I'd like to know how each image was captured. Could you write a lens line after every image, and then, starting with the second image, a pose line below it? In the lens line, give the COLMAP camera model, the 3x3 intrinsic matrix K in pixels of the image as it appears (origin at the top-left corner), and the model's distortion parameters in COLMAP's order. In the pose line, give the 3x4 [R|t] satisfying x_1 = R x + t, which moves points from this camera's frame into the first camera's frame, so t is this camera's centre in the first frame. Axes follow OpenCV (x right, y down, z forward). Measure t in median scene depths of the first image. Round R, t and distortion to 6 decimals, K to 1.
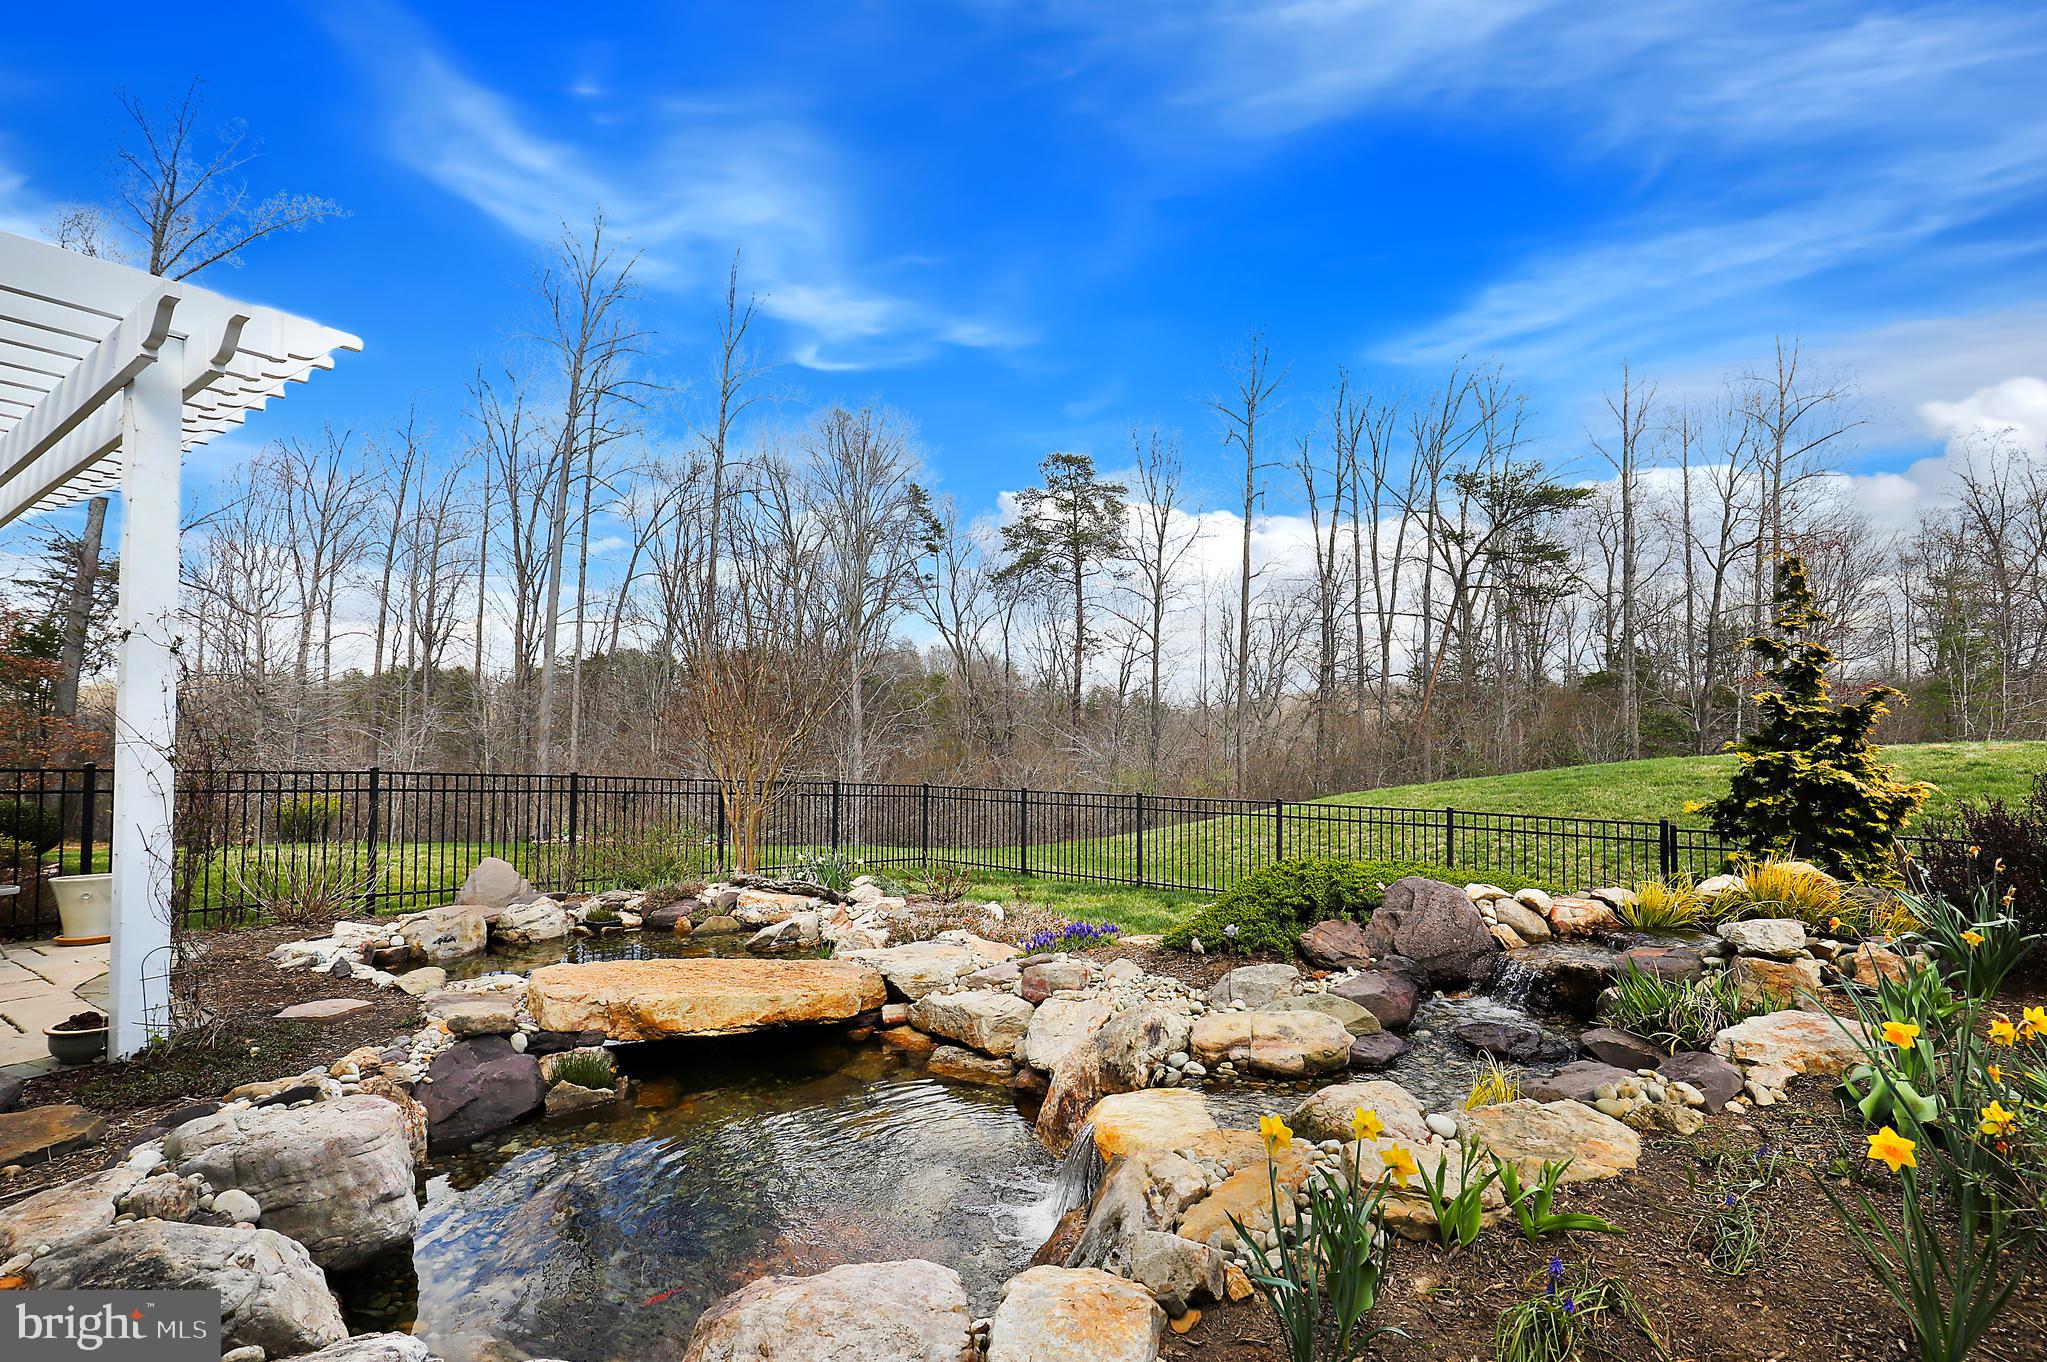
lens RADIAL K [[937.7, 0, 1045.2], [0, 937.7, 728.0], [0, 0, 1]] dist [0.000787, 0.000106]
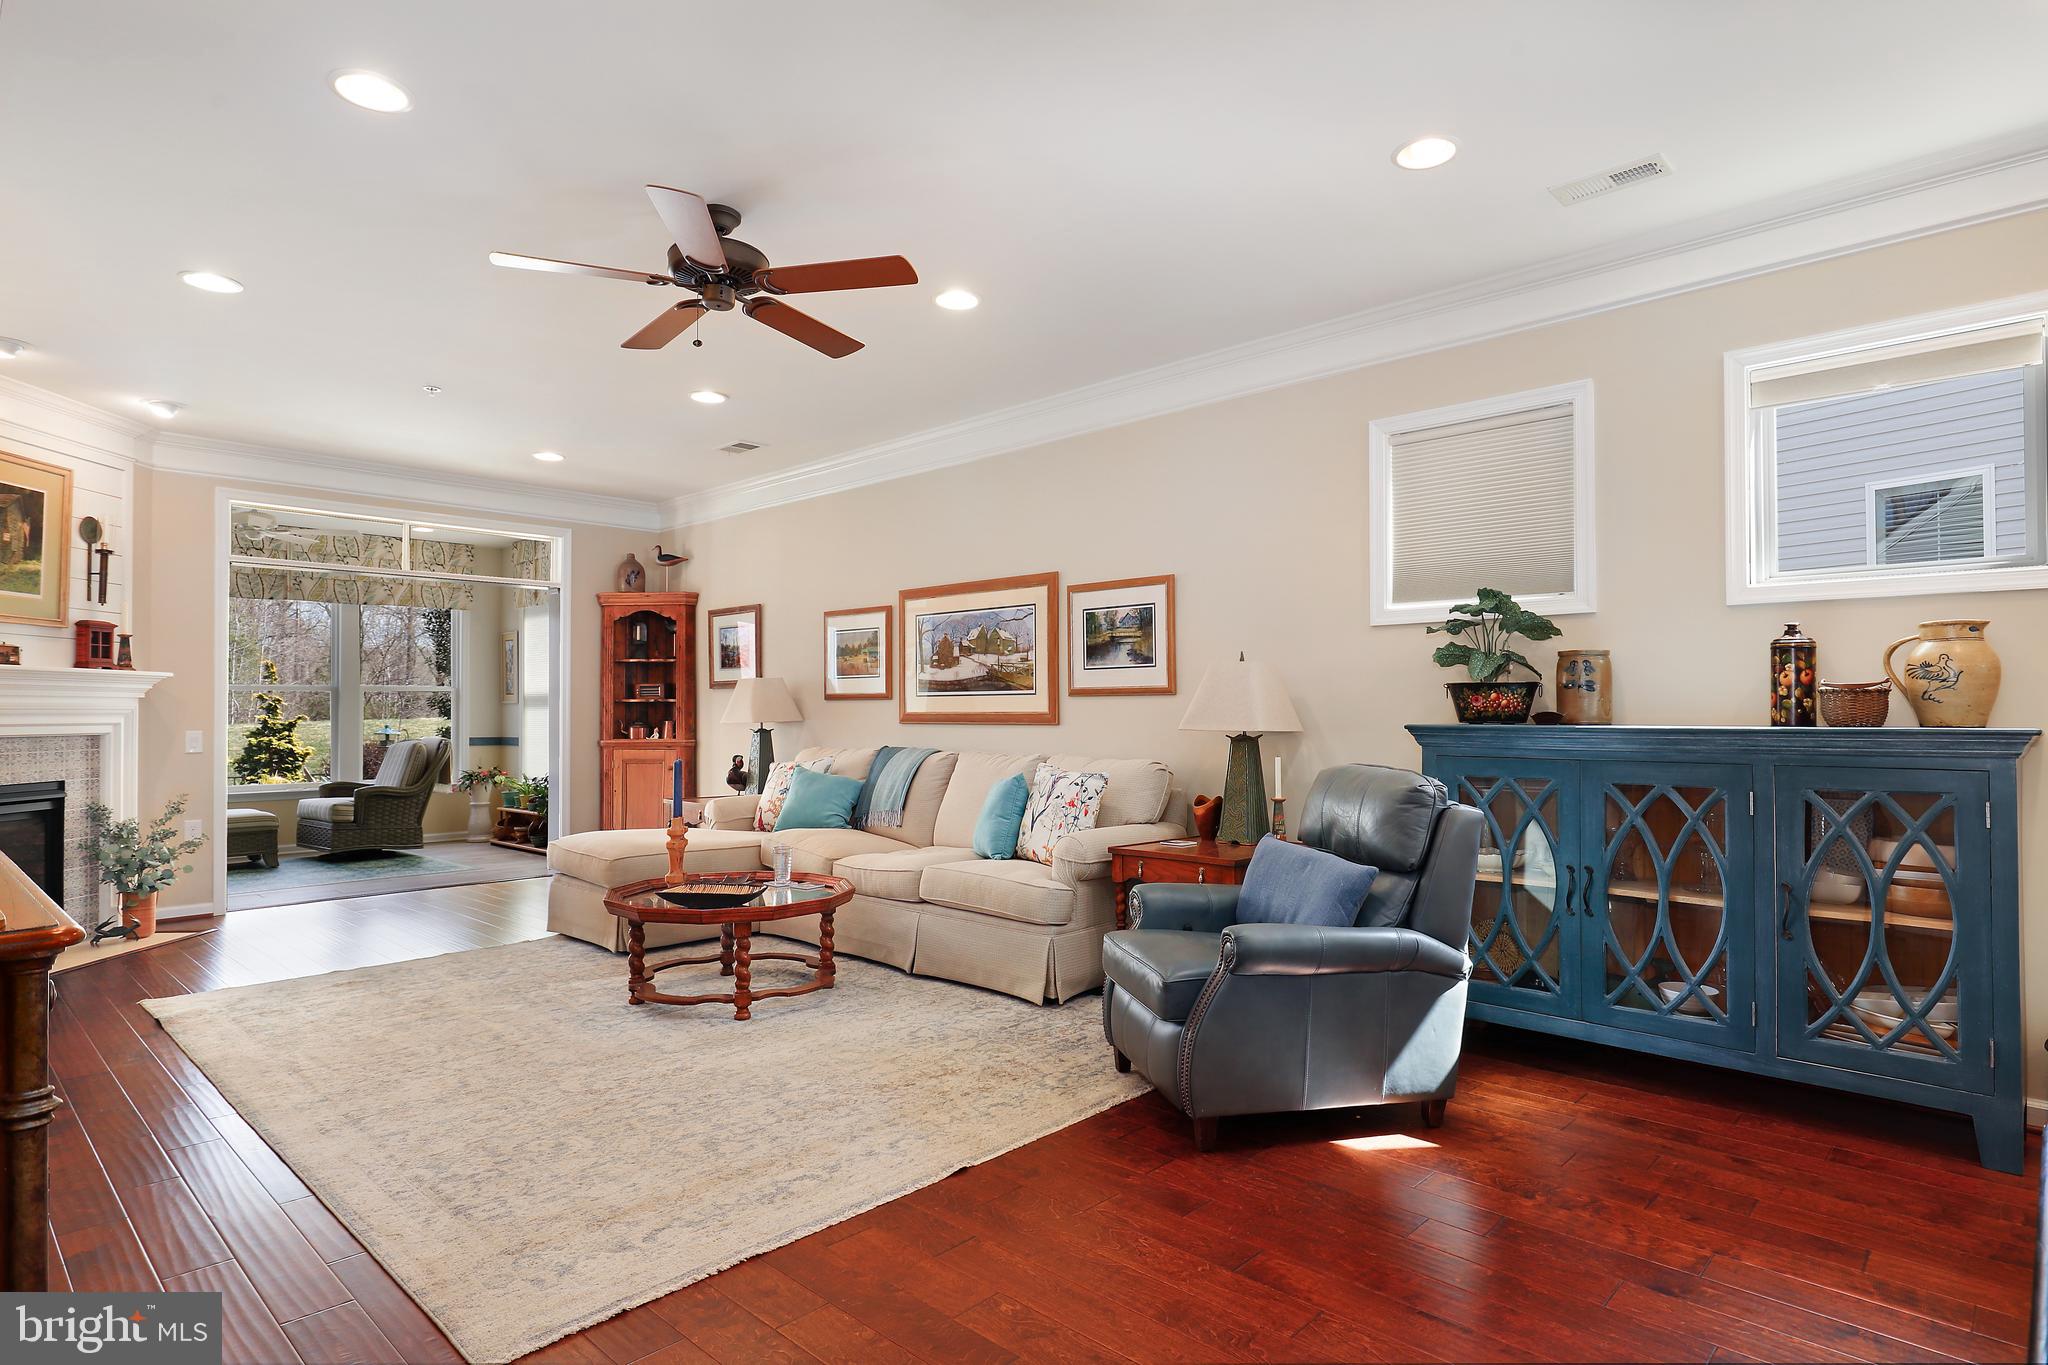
lens RADIAL K [[1097.9, 0, 1032.4], [0, 1097.9, 688.3], [0, 0, 1]] dist [0.003741, 0.000256]
pose [[0.150335, 0.014608, 0.988527, -1.887075], [-0.013872, 0.999824, -0.012665, -0.100116], [-0.988538, -0.011808, 0.150511, -1.546435]]
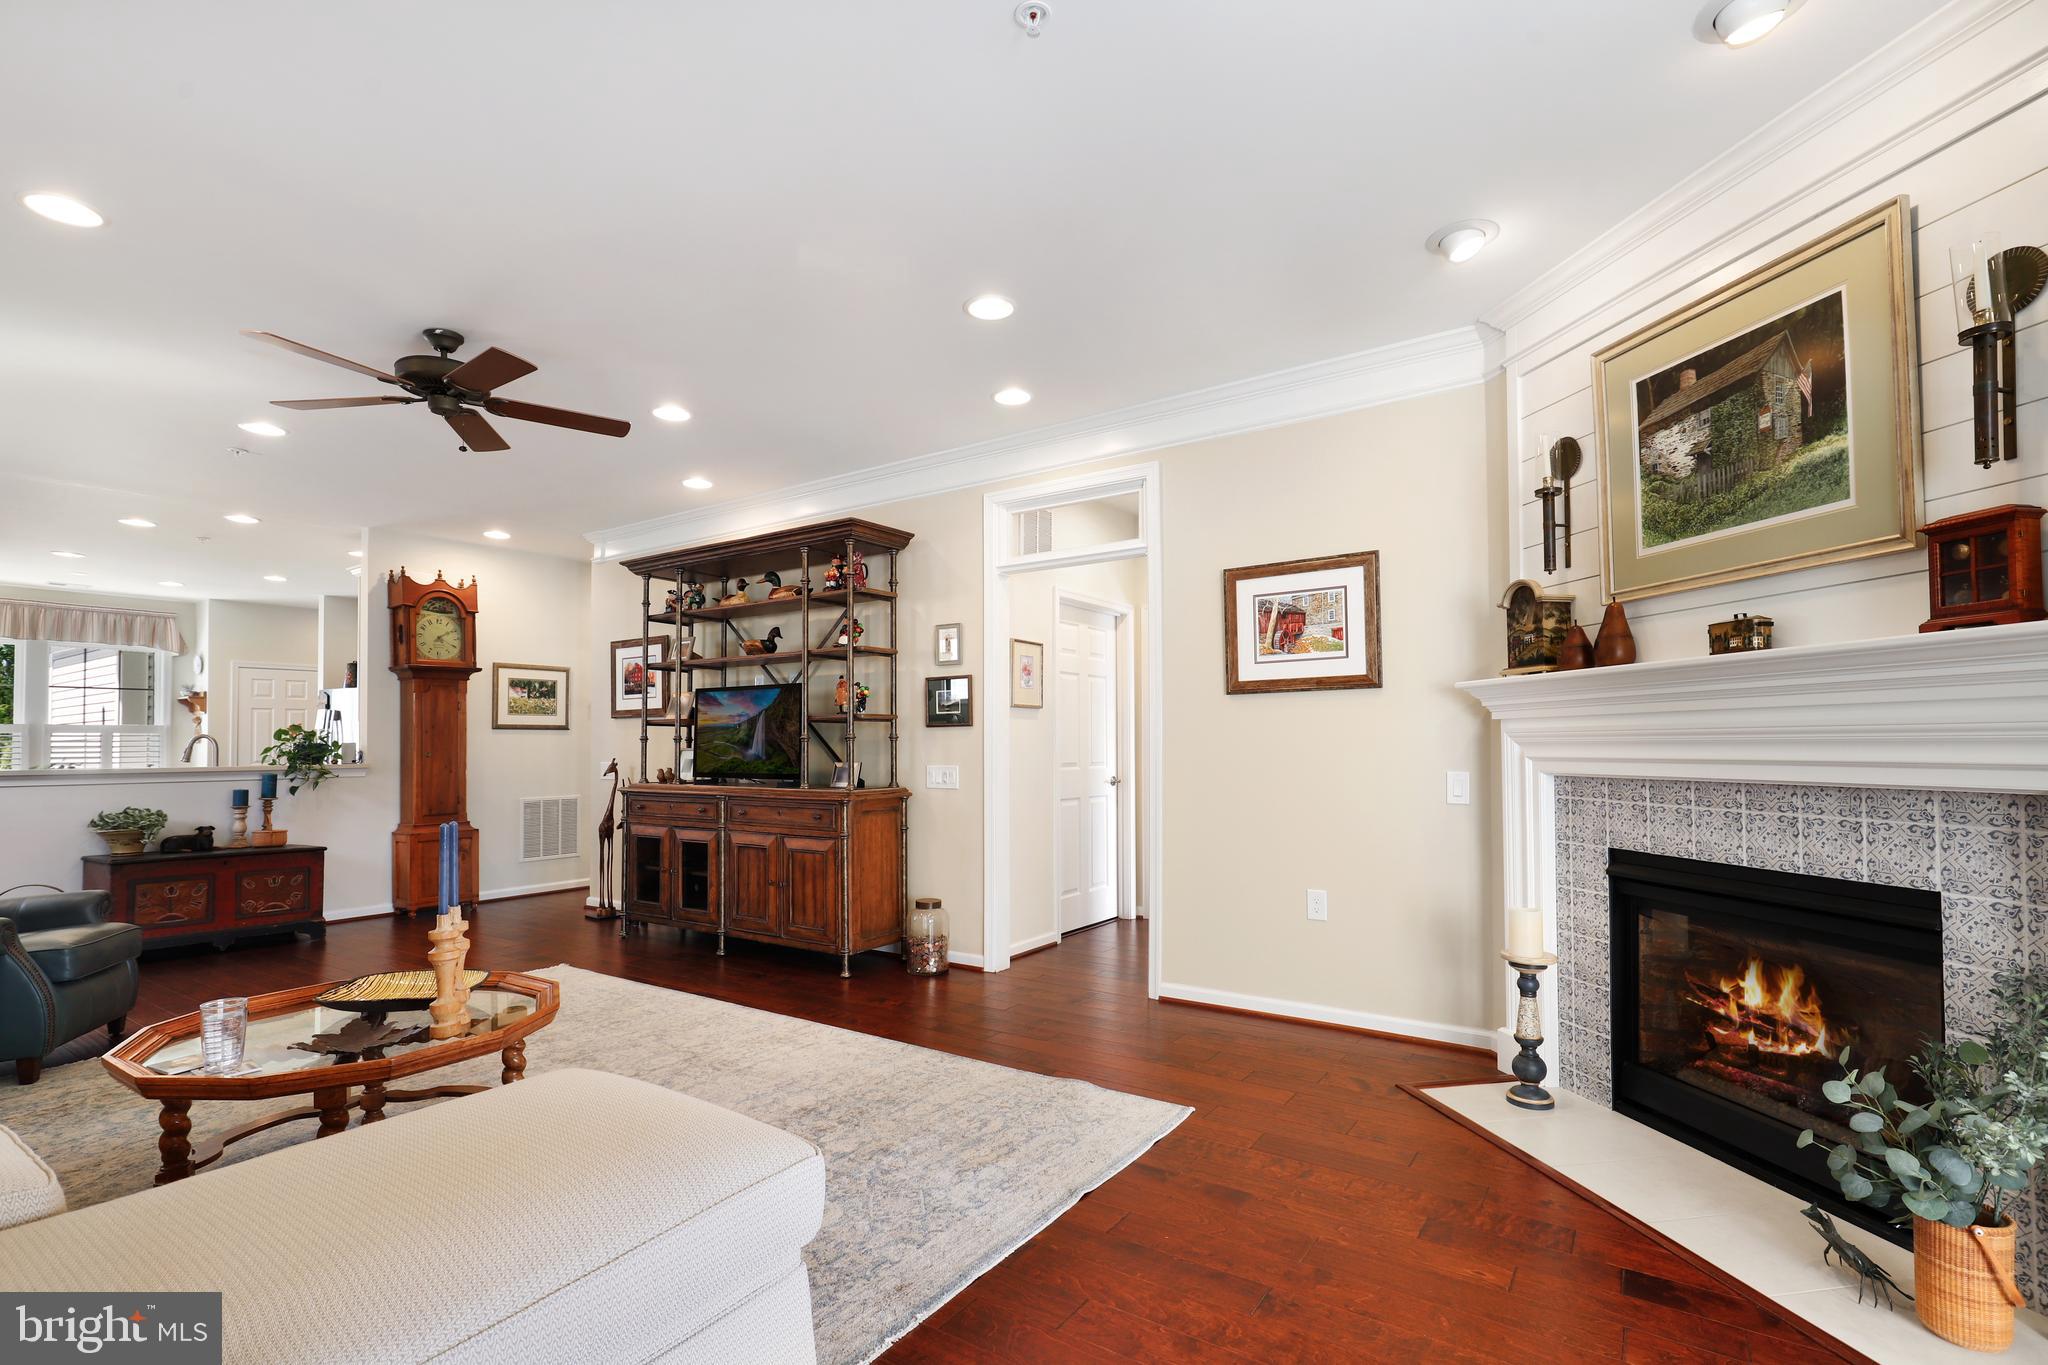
lens RADIAL K [[938.2, 0, 1036.5], [0, 938.2, 744.4], [0, 0, 1]] dist [0.000787, 0.000106]
pose [[0.032566, -0.009598, -0.999424, -0.604612], [0.022603, 0.999705, -0.008864, -0.080025], [0.999214, -0.022302, 0.032773, -0.866802]]
